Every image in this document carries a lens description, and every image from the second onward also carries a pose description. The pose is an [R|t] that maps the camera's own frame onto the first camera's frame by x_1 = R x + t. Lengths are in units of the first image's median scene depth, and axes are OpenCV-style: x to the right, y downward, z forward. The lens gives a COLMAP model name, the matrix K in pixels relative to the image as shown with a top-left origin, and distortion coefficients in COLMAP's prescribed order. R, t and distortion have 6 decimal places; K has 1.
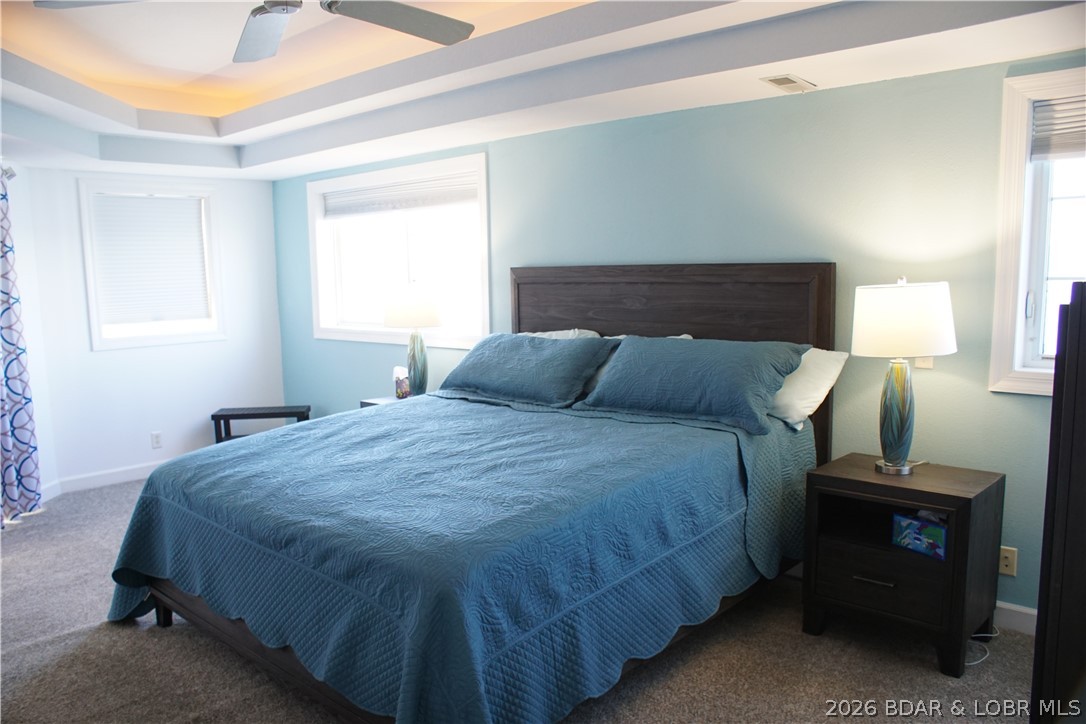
lens RADIAL K [[836.1, 0, 529.9], [0, 836.1, 375.7], [0, 0, 1]] dist [-0.162279, 0.142574]
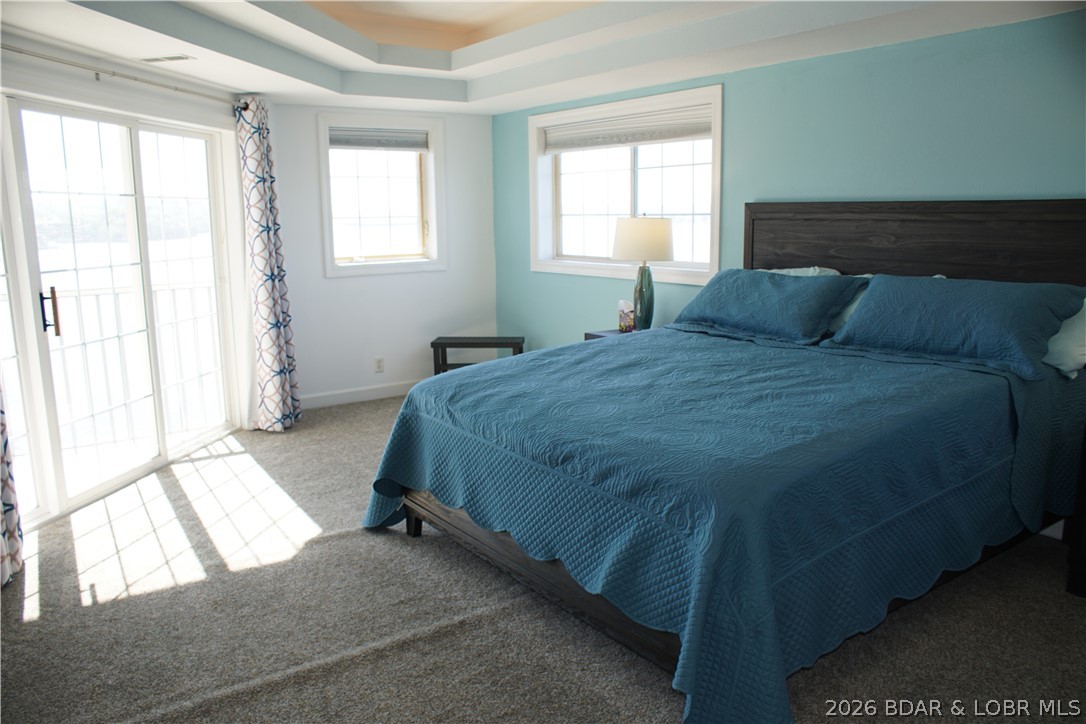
lens RADIAL K [[836.1, 0, 527.9], [0, 836.1, 376.9], [0, 0, 1]] dist [-0.162279, 0.142574]
pose [[0.978942, 0.047539, -0.198528, -0.108038], [-0.033808, 0.996832, 0.071994, 0.020804], [0.201322, -0.063766, 0.977447, -0.018599]]
